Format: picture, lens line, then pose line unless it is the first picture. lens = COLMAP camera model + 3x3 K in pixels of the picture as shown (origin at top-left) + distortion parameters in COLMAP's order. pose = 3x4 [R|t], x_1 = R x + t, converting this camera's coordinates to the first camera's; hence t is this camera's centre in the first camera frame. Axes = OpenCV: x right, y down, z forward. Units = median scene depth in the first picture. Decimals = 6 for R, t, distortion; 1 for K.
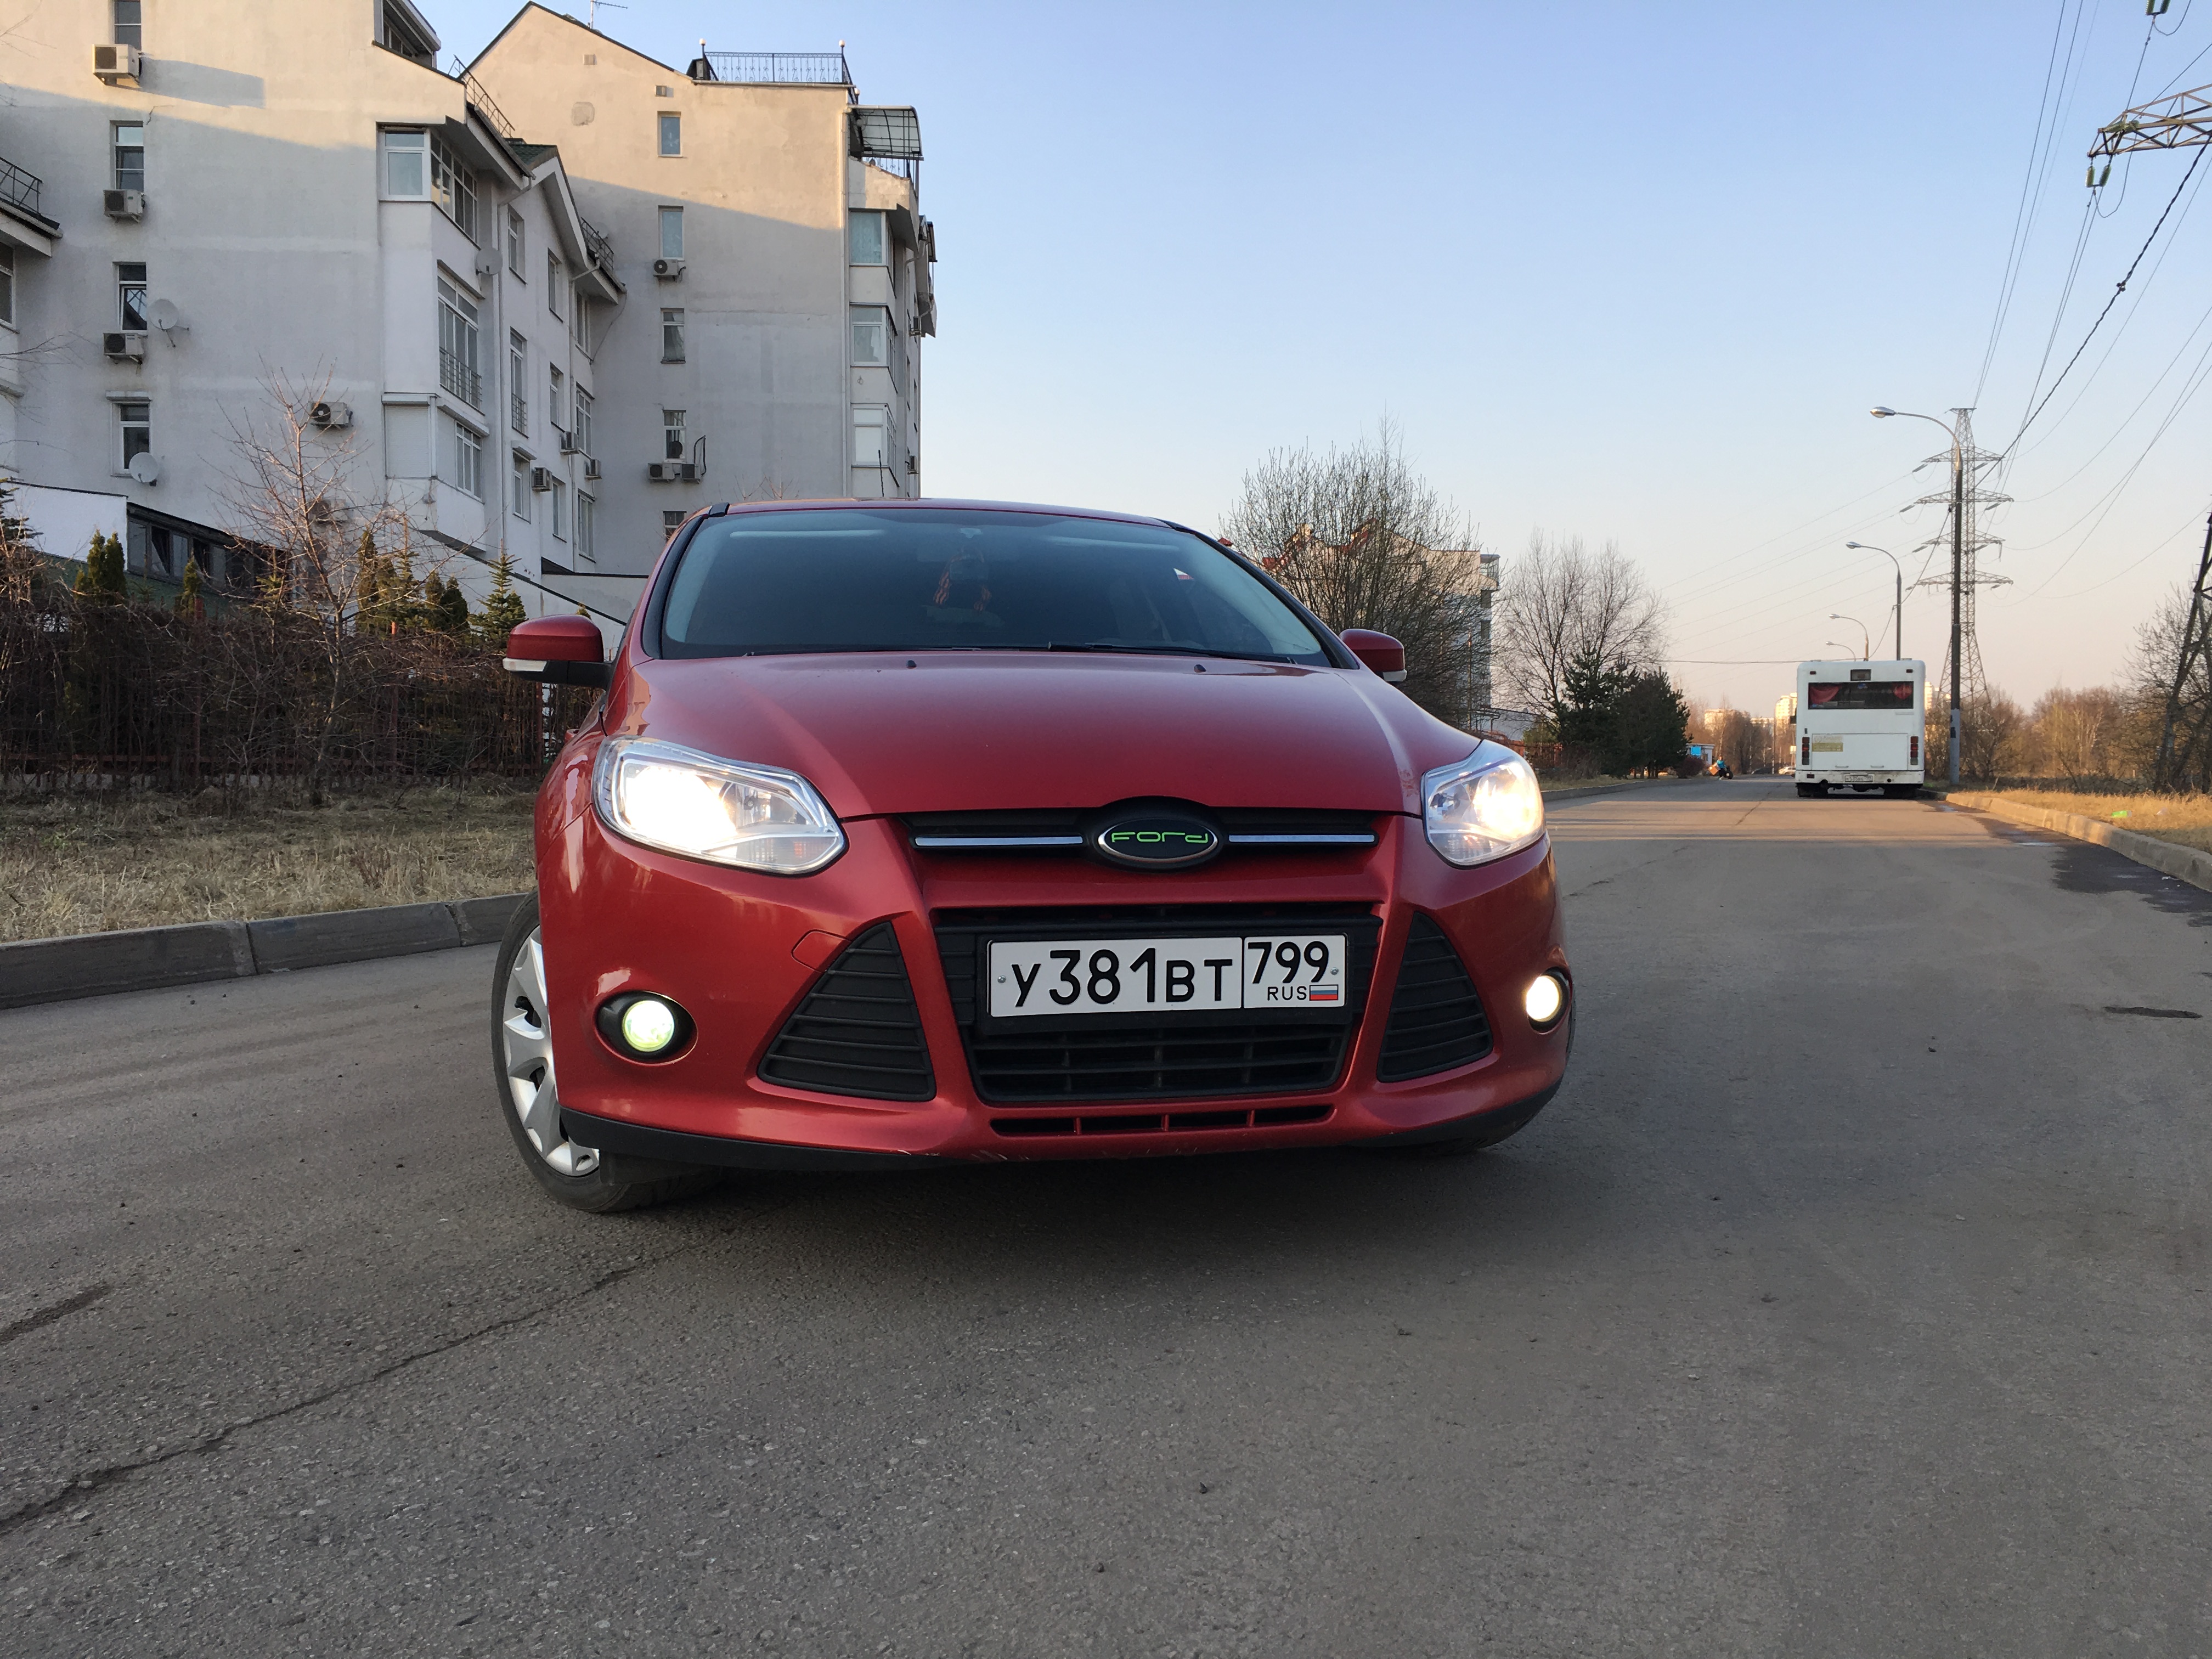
lens RADIAL K [[1879.8, 0, 1104.8], [0, 1879.8, 821.8], [0, 0, 1]] dist [0.060927, -0.052059]
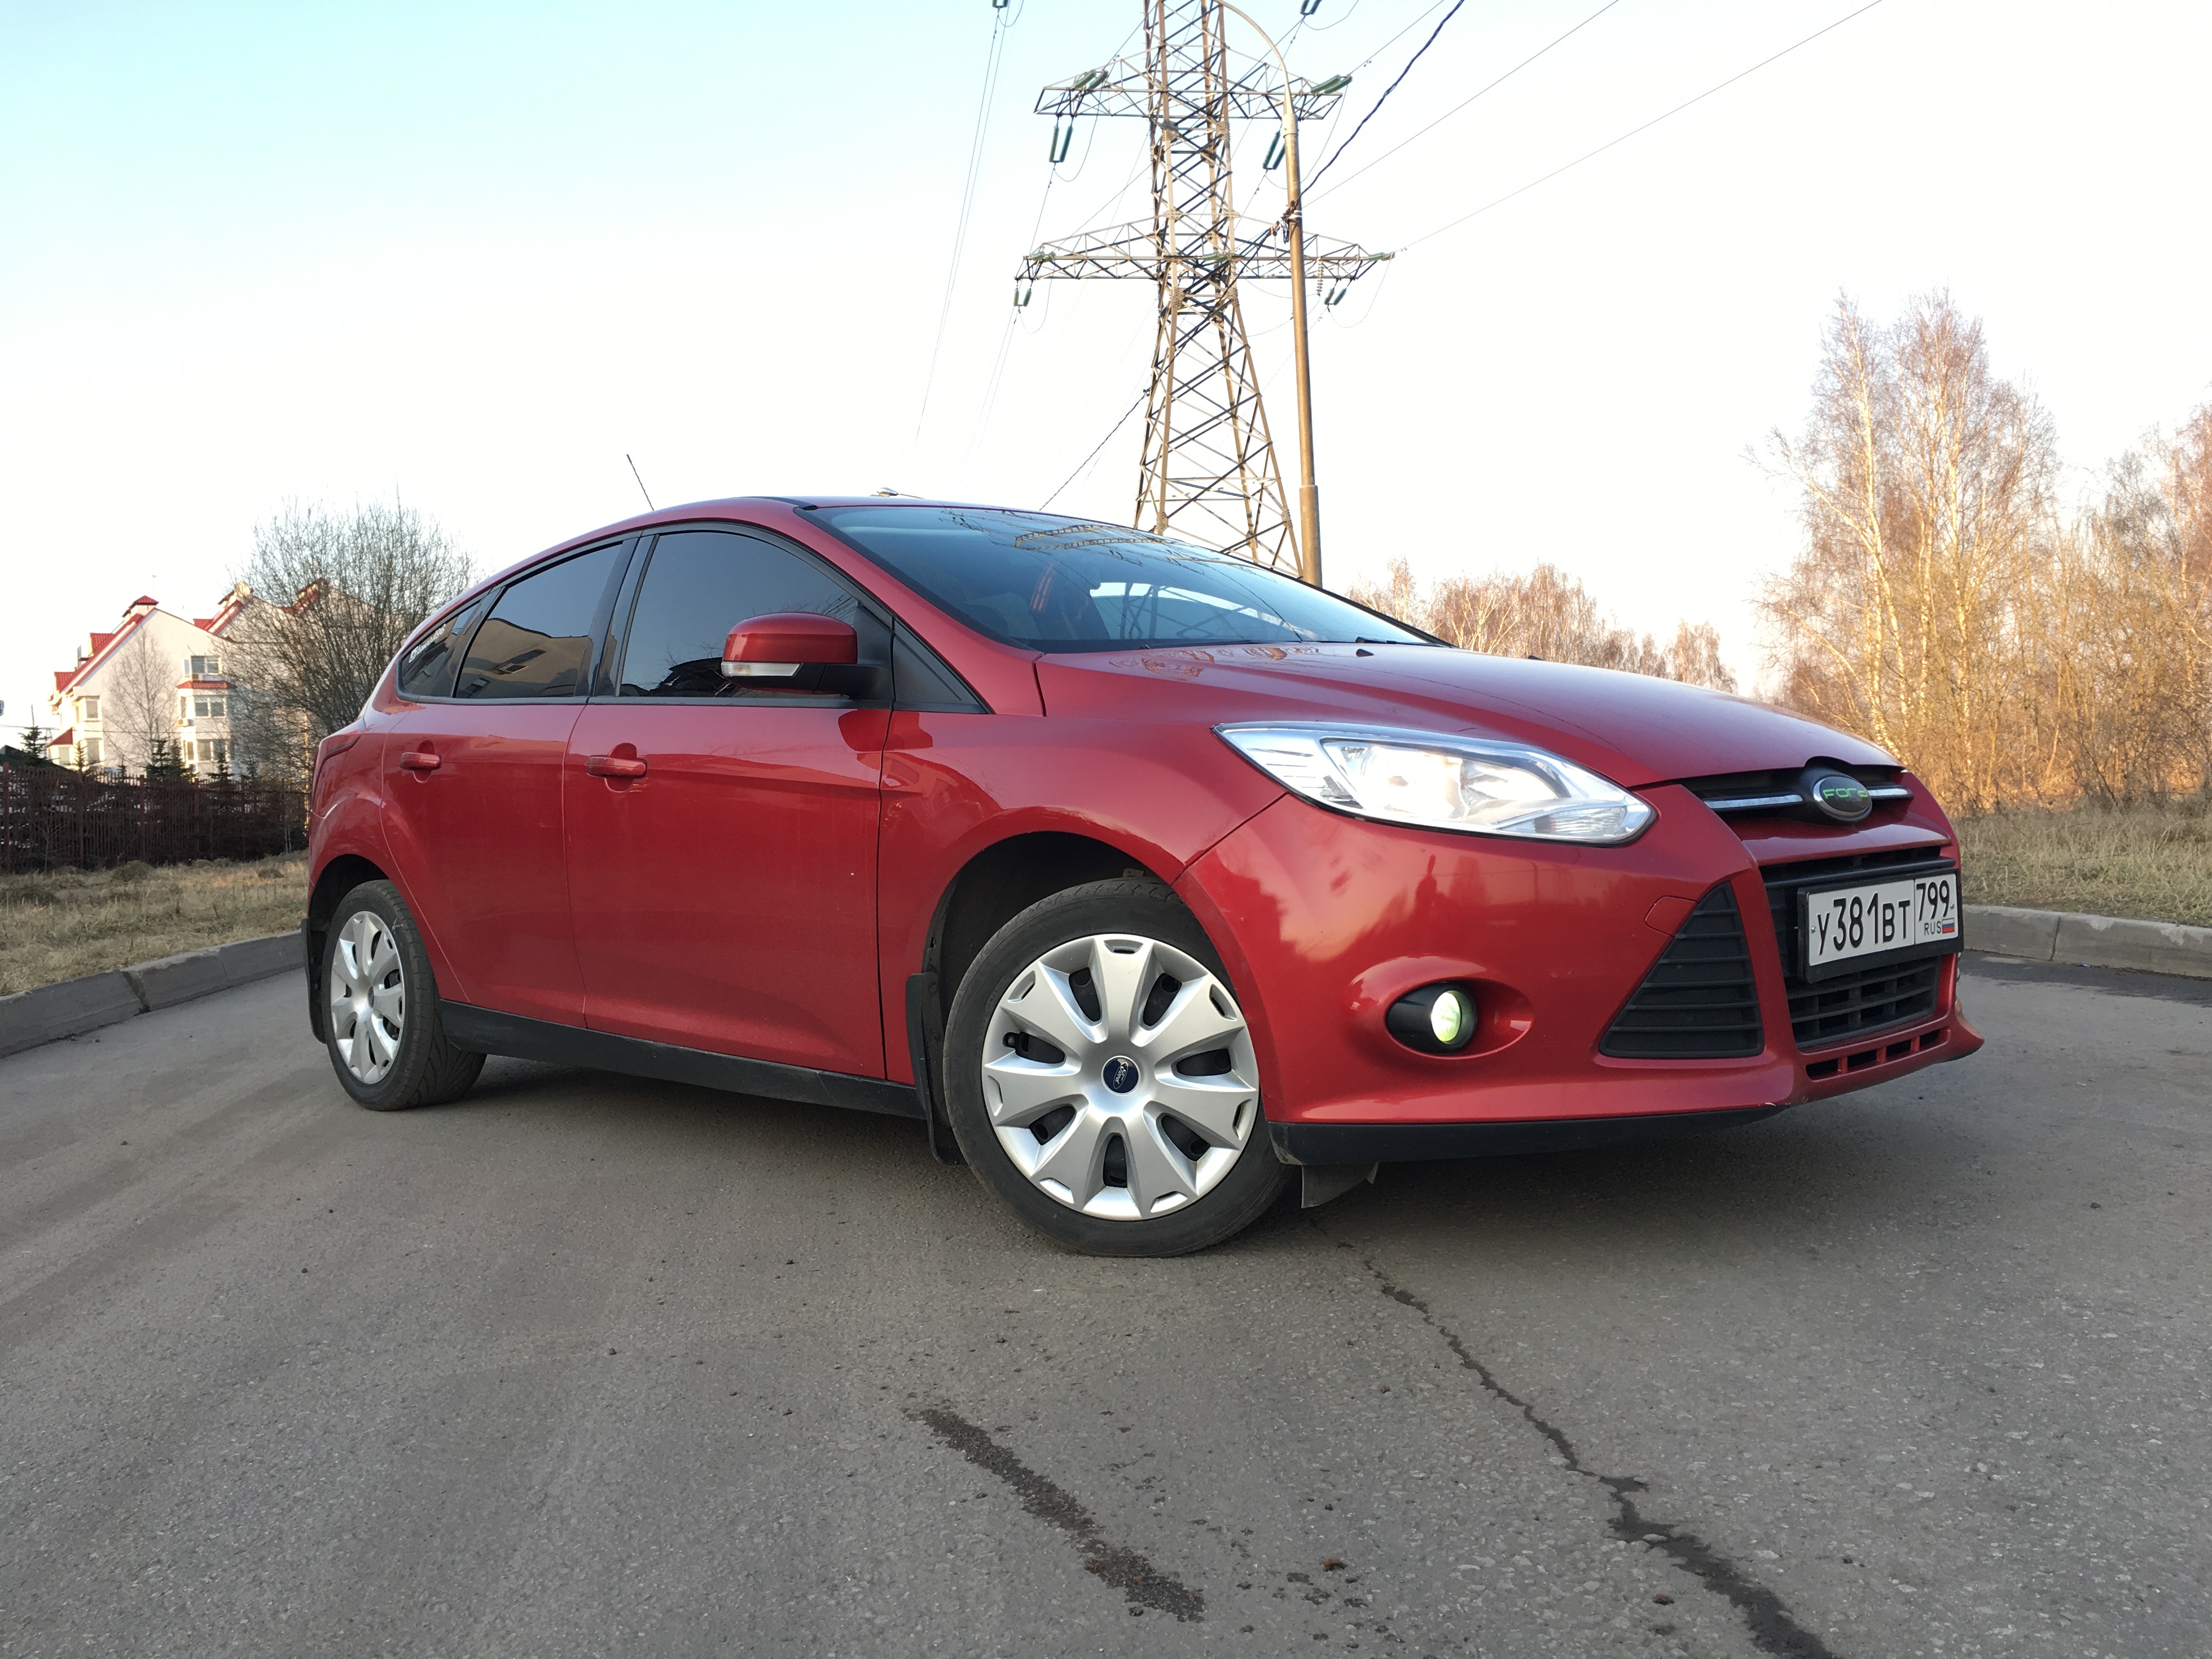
lens RADIAL K [[1879.8, 0, 1105.4], [0, 1879.8, 844.9], [0, 0, 1]] dist [0.060927, -0.052059]
pose [[0.855885, -0.052625, 0.514482, -0.895337], [0.064967, 0.997869, -0.006008, 0.017404], [-0.513070, 0.038566, 0.857480, 0.290767]]
